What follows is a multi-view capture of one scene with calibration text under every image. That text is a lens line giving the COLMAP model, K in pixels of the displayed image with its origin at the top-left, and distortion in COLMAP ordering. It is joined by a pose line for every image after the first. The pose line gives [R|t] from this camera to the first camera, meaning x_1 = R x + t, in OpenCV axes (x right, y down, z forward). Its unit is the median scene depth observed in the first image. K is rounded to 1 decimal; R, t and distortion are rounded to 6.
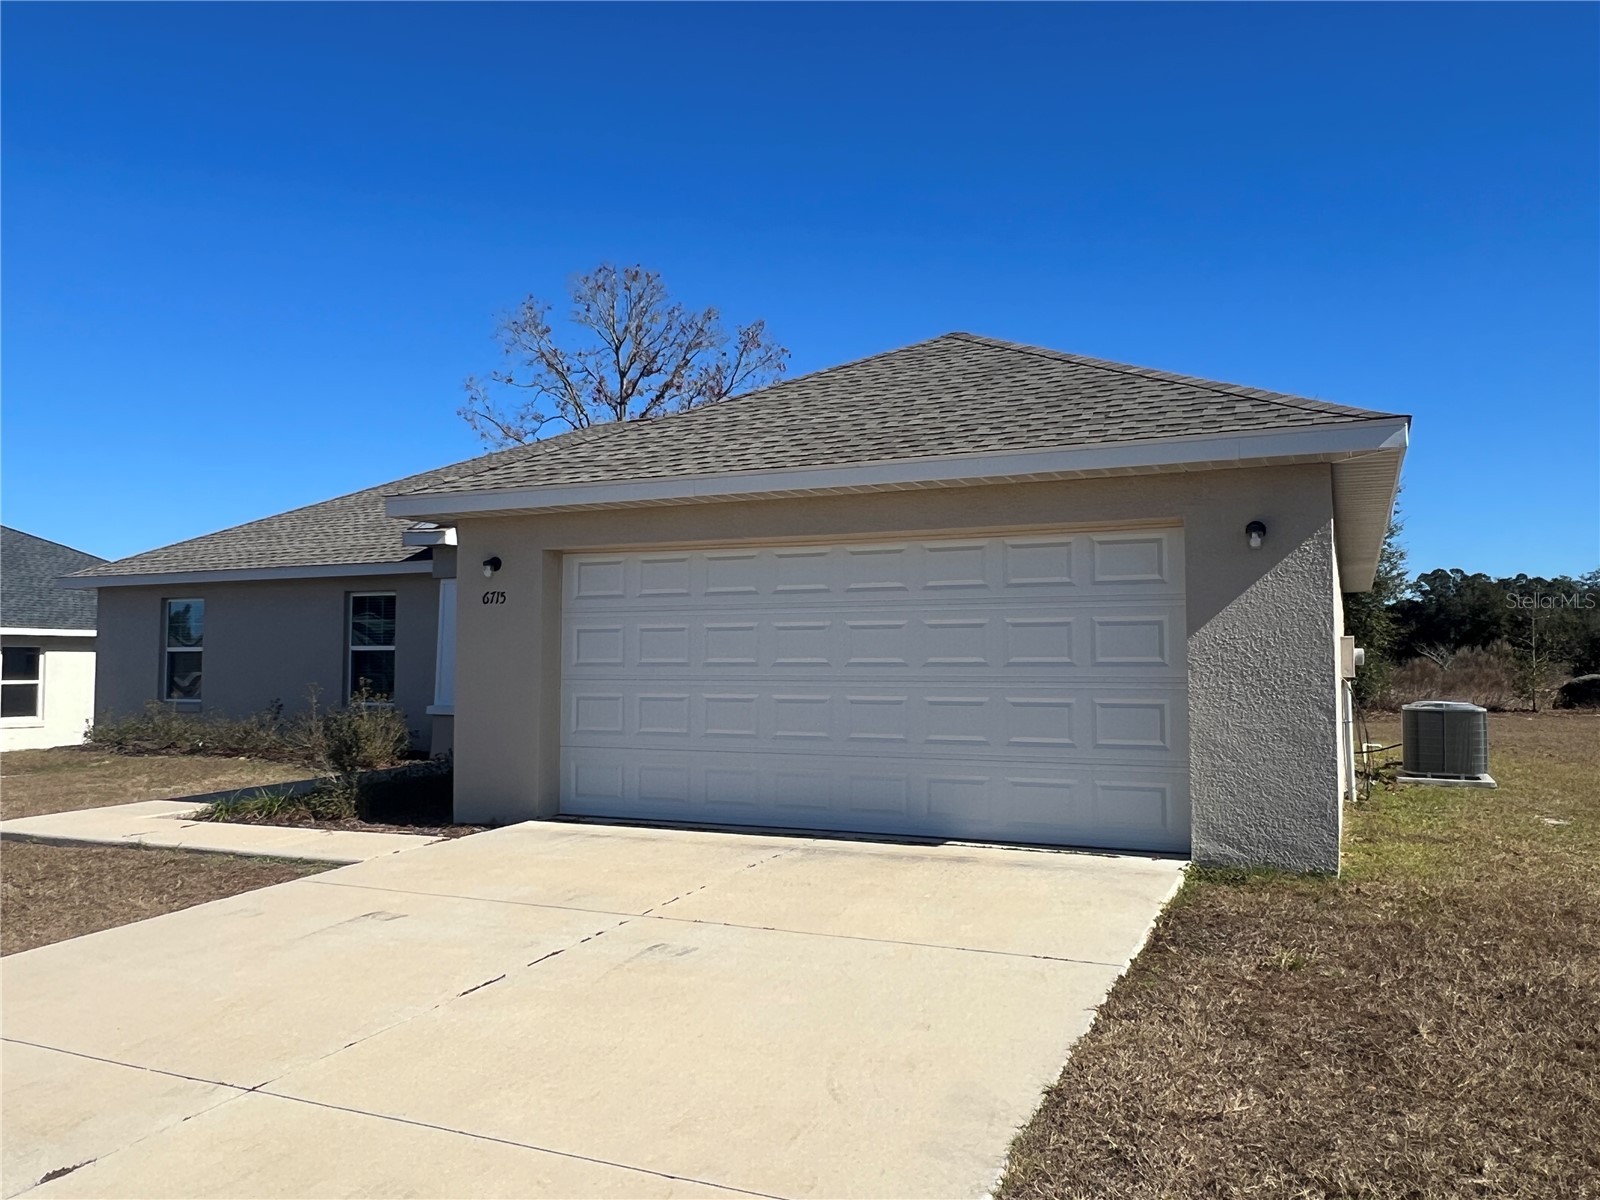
lens RADIAL K [[1227.6, 0, 803.3], [0, 1227.6, 598.5], [0, 0, 1]] dist [0.026924, -0.058369]
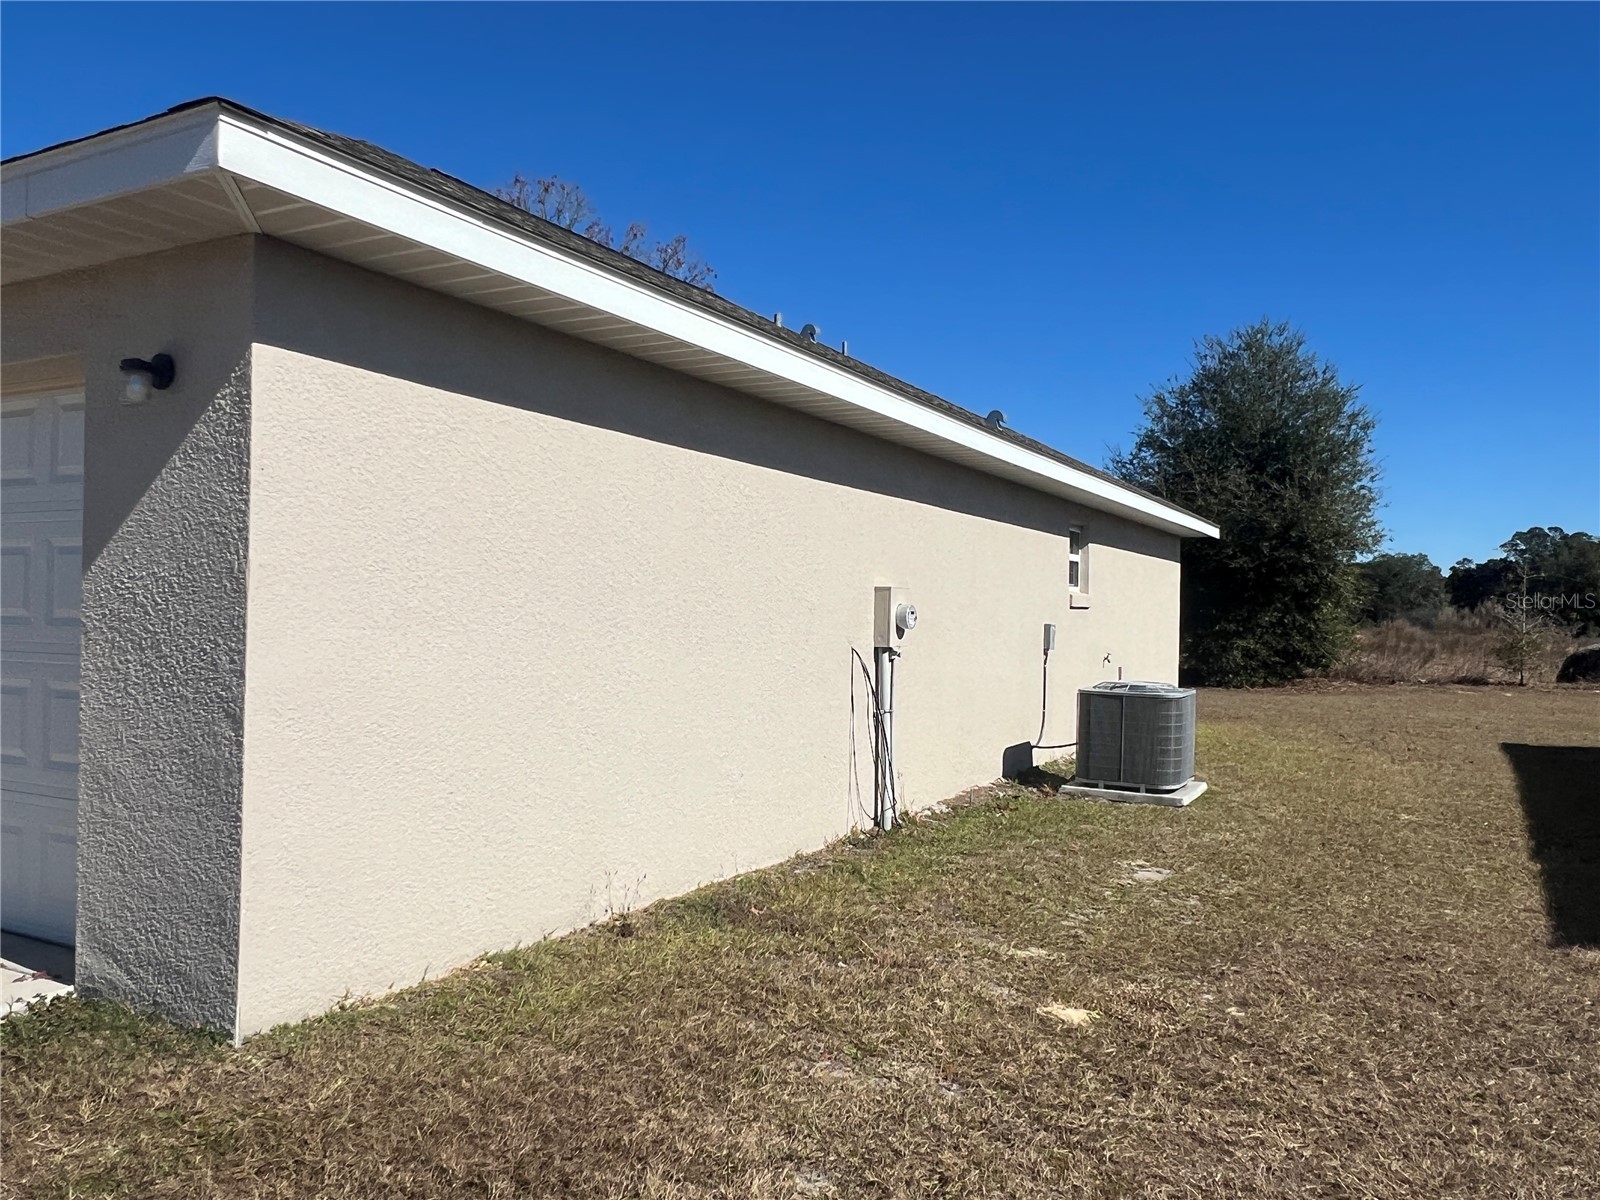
lens RADIAL K [[1227.6, 0, 794.2], [0, 1227.6, 601.7], [0, 0, 1]] dist [0.026924, -0.058369]
pose [[0.997086, 0.013647, -0.075056, 0.386477], [-0.010585, 0.999102, 0.041037, 0.010321], [0.075549, -0.040123, 0.996335, 0.282663]]
